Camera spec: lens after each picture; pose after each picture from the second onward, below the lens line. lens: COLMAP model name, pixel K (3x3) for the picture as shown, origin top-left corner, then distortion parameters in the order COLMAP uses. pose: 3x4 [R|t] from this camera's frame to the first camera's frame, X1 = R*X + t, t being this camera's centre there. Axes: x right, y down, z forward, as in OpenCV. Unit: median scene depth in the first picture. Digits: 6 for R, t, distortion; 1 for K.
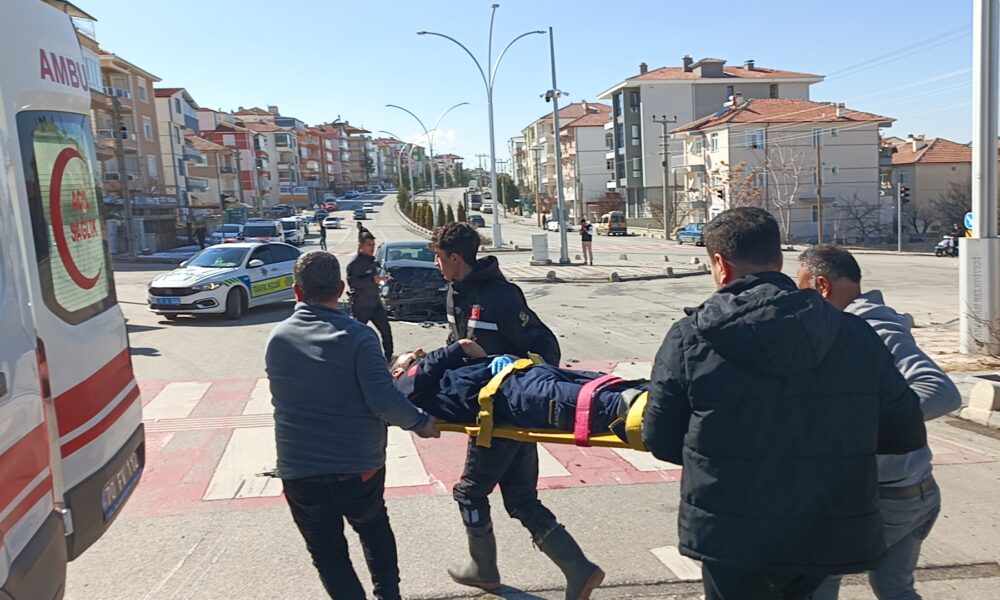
lens RADIAL K [[765.9, 0, 500.3], [0, 765.9, 355.7], [0, 0, 1]] dist [0.062214, -0.165173]
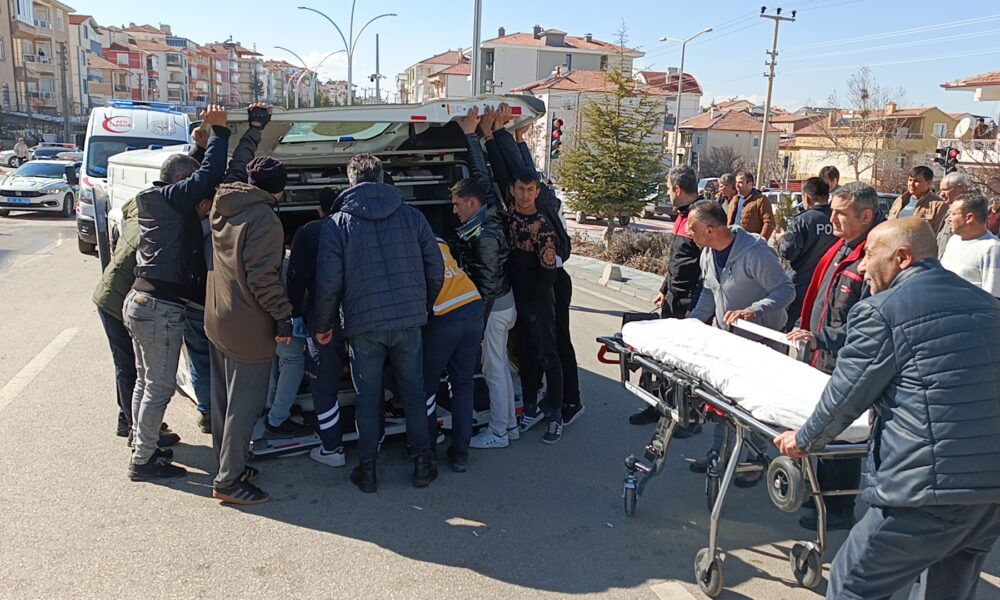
lens RADIAL K [[779.2, 0, 478.9], [0, 779.2, 270.5], [0, 0, 1]] dist [-0.001706, -0.004835]
pose [[0.991834, 0.049969, 0.117341, 0.019735], [-0.046939, 0.998493, -0.028442, 0.016179], [-0.118586, 0.022702, 0.992684, -0.106753]]
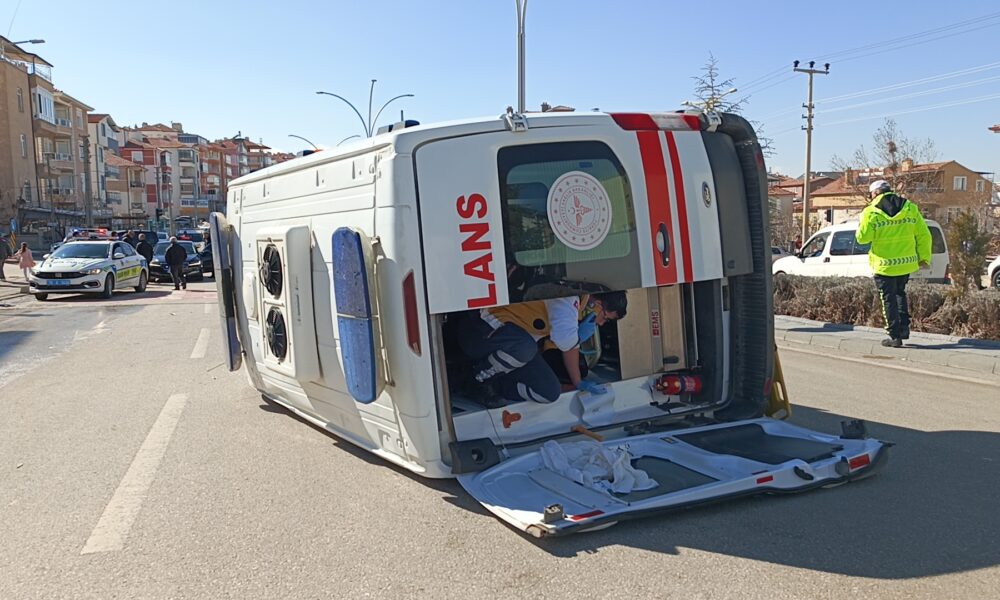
lens RADIAL K [[779.2, 0, 478.9], [0, 779.2, 270.5], [0, 0, 1]] dist [-0.001706, -0.004835]
pose [[0.994630, 0.014499, 0.102470, 0.011662], [-0.001029, 0.991474, -0.130304, 0.018327], [-0.103486, 0.129499, 0.986165, -0.096946]]
